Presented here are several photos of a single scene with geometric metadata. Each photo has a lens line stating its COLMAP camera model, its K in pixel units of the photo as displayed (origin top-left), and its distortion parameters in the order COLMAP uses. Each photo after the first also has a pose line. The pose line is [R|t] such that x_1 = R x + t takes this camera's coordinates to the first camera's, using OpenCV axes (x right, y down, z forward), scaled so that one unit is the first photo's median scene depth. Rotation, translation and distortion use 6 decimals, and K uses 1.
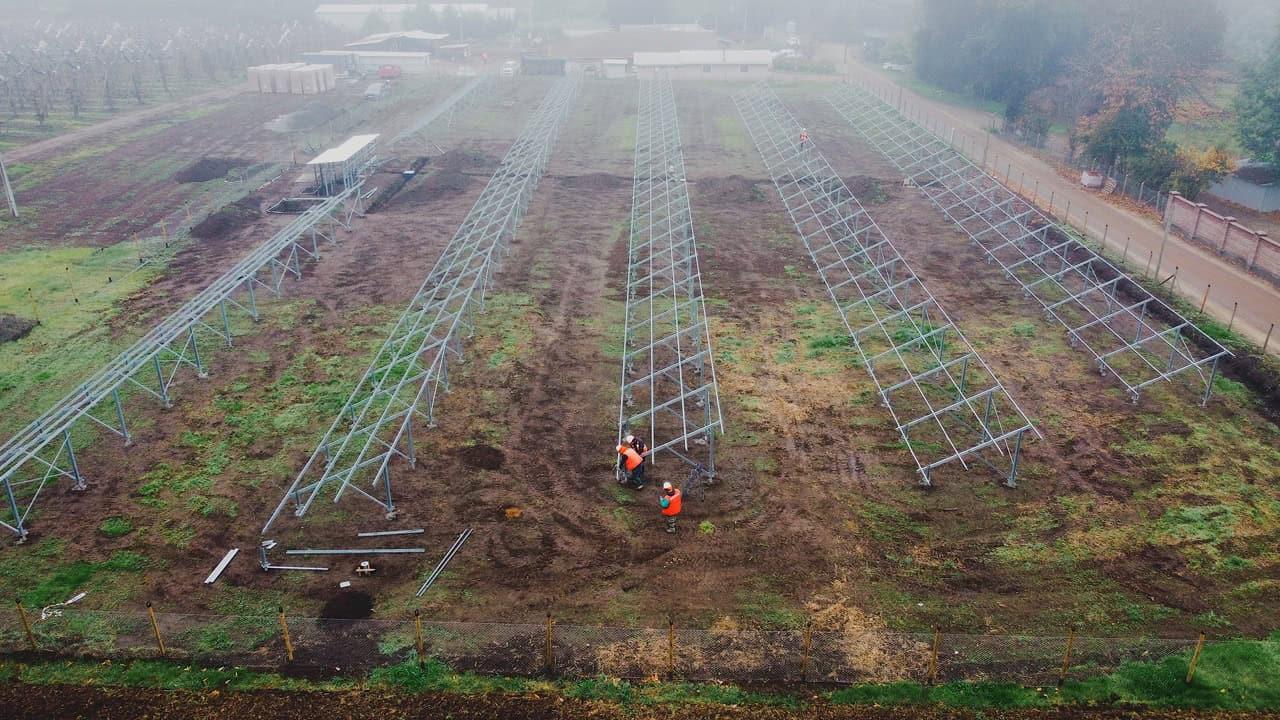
lens RADIAL K [[960.1, 0, 640.0], [0, 960.1, 360.0], [0, 0, 1]] dist [0.005423, -0.007452]
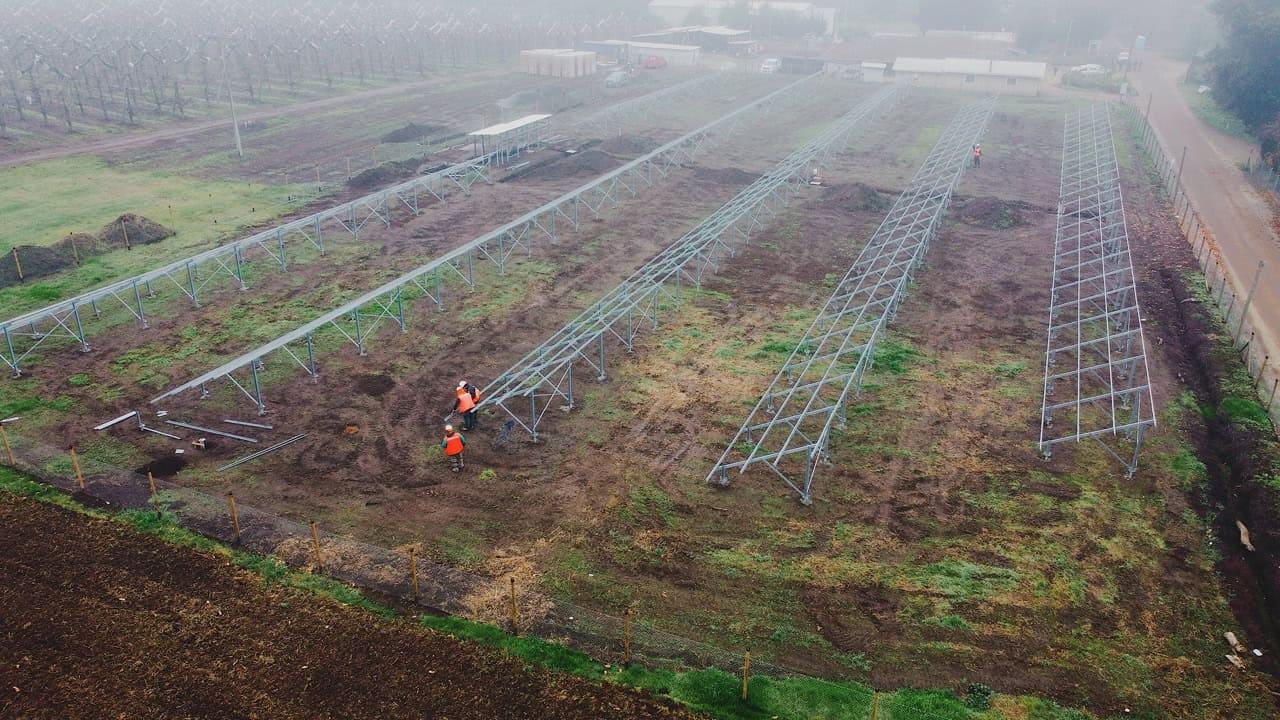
lens RADIAL K [[960.1, 0, 640.0], [0, 960.1, 360.0], [0, 0, 1]] dist [0.005423, -0.007452]
pose [[0.927134, 0.162022, -0.337894, 0.390646], [-0.161891, 0.986389, 0.028772, -0.010018], [0.337956, 0.028027, 0.940744, 0.013591]]
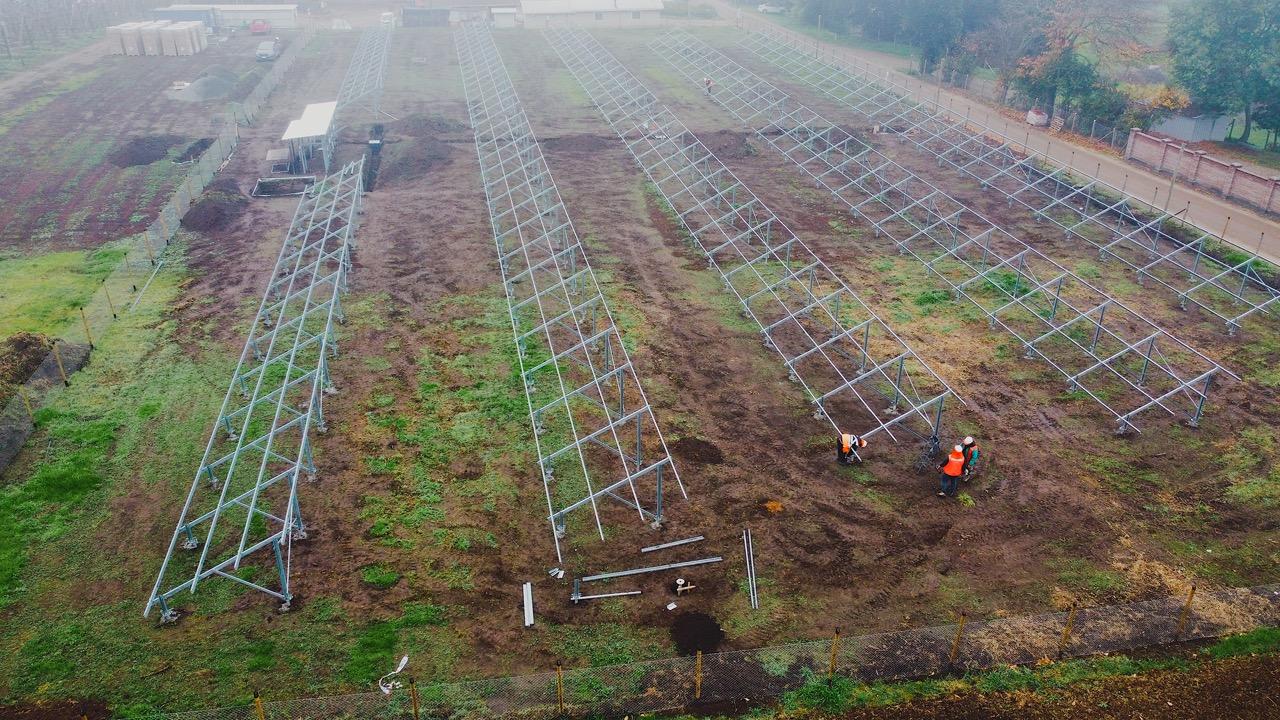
lens RADIAL K [[960.1, 0, 640.0], [0, 960.1, 360.0], [0, 0, 1]] dist [0.005423, -0.007452]
pose [[0.978852, -0.088878, 0.184252, -0.293052], [0.078464, 0.994919, 0.063076, -0.040898], [-0.188922, -0.047285, 0.980853, 0.056842]]
